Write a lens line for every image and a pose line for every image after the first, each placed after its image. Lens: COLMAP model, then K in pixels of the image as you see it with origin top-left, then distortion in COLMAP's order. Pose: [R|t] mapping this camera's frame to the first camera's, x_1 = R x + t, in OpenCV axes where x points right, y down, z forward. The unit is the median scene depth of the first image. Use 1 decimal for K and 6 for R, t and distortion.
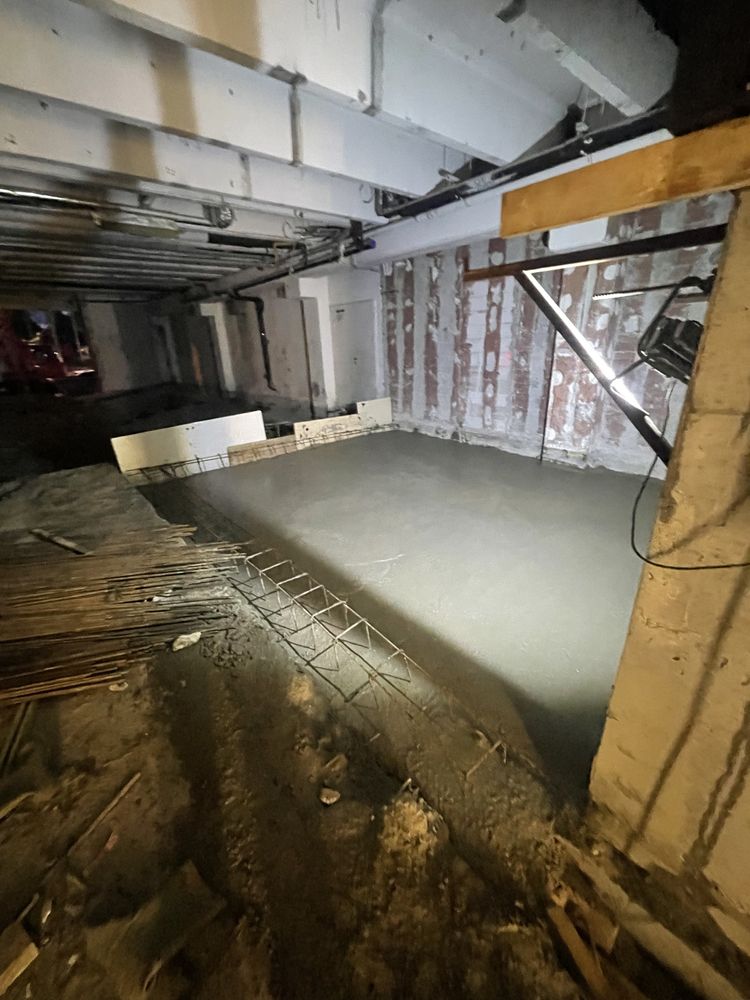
lens RADIAL K [[401.7, 0, 375.0], [0, 401.7, 500.0], [0, 0, 1]] dist [0.012851, -0.007540]
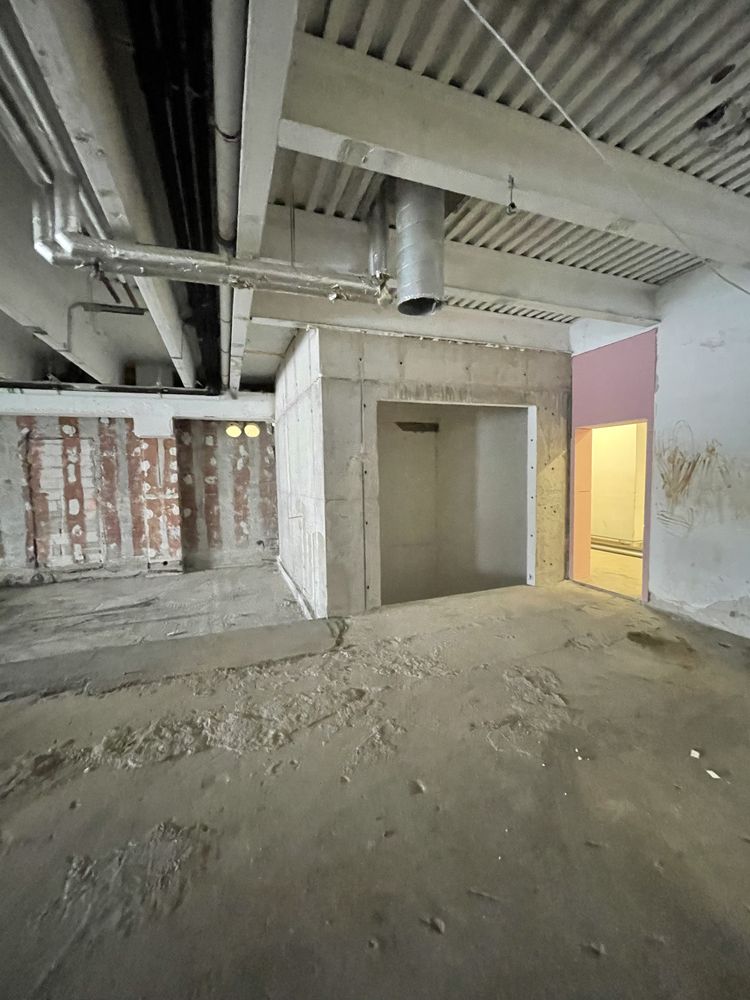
lens RADIAL K [[401.7, 0, 375.0], [0, 401.7, 500.0], [0, 0, 1]] dist [0.012851, -0.007540]
pose [[0.346442, -0.028777, 0.937630, -0.503340], [0.357897, 0.927978, -0.103758, 0.072923], [-0.867115, 0.371521, 0.331790, -0.156292]]
